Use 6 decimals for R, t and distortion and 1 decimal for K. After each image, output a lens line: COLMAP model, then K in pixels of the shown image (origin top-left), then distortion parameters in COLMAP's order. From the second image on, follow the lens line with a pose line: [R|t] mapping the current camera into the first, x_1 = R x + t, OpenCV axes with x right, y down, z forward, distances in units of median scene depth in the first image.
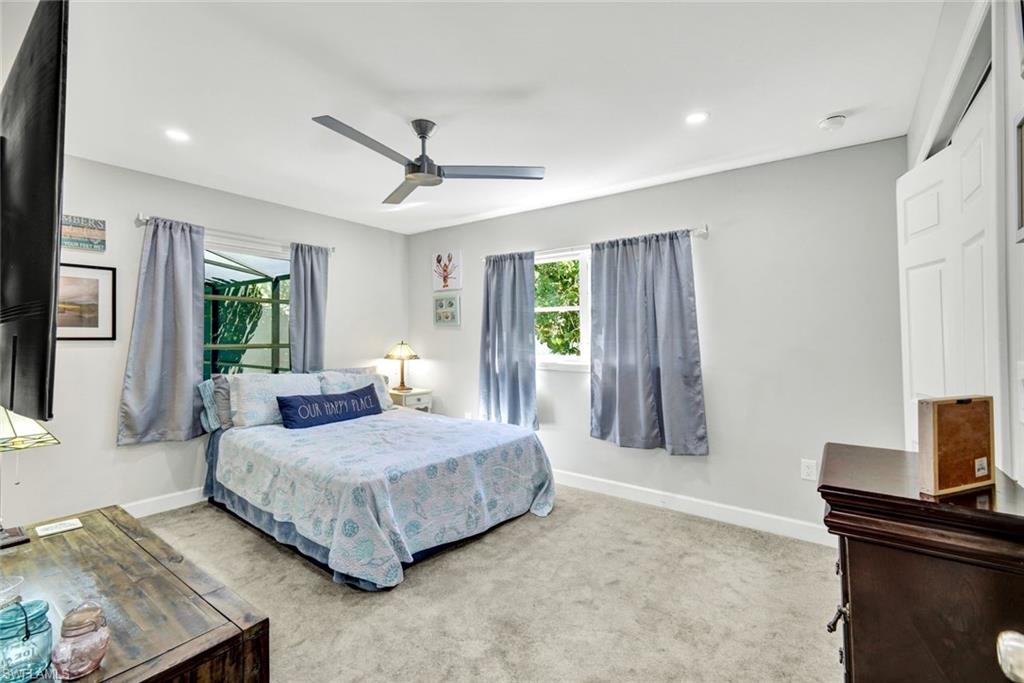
lens RADIAL K [[444.7, 0, 515.0], [0, 444.7, 325.7], [0, 0, 1]] dist [-0.000722, -0.000468]
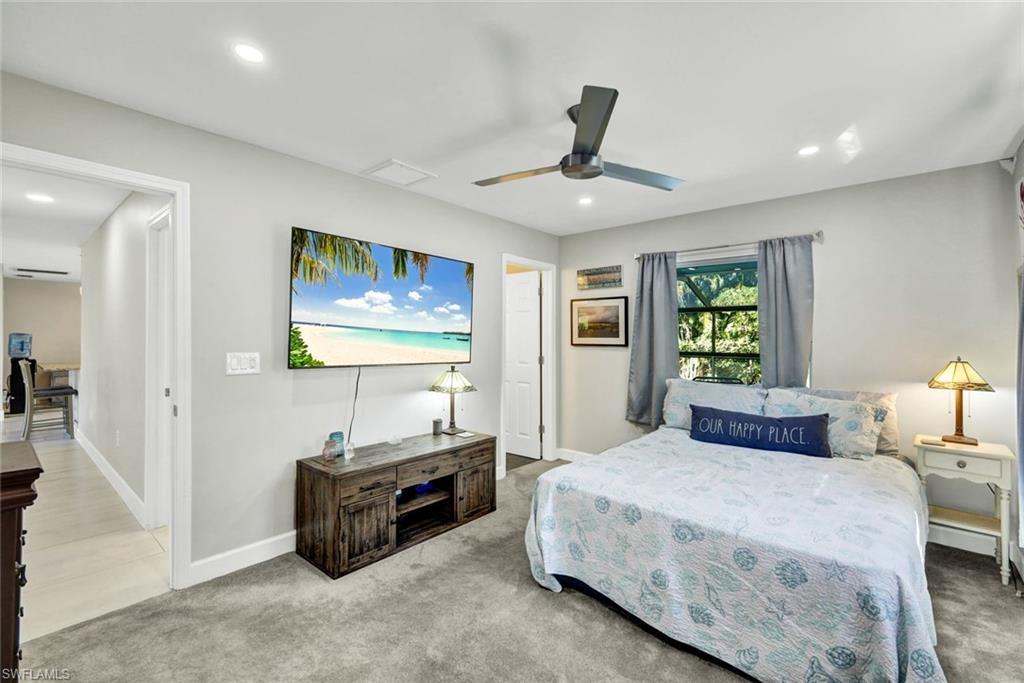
lens RADIAL K [[446.8, 0, 512.6], [0, 446.8, 334.8], [0, 0, 1]] dist [0.007273, -0.000372]
pose [[-0.076952, -0.010497, -0.996980, 0.518446], [0.019755, 0.999732, -0.012051, 0.004486], [0.996839, -0.020622, -0.076724, 0.673696]]
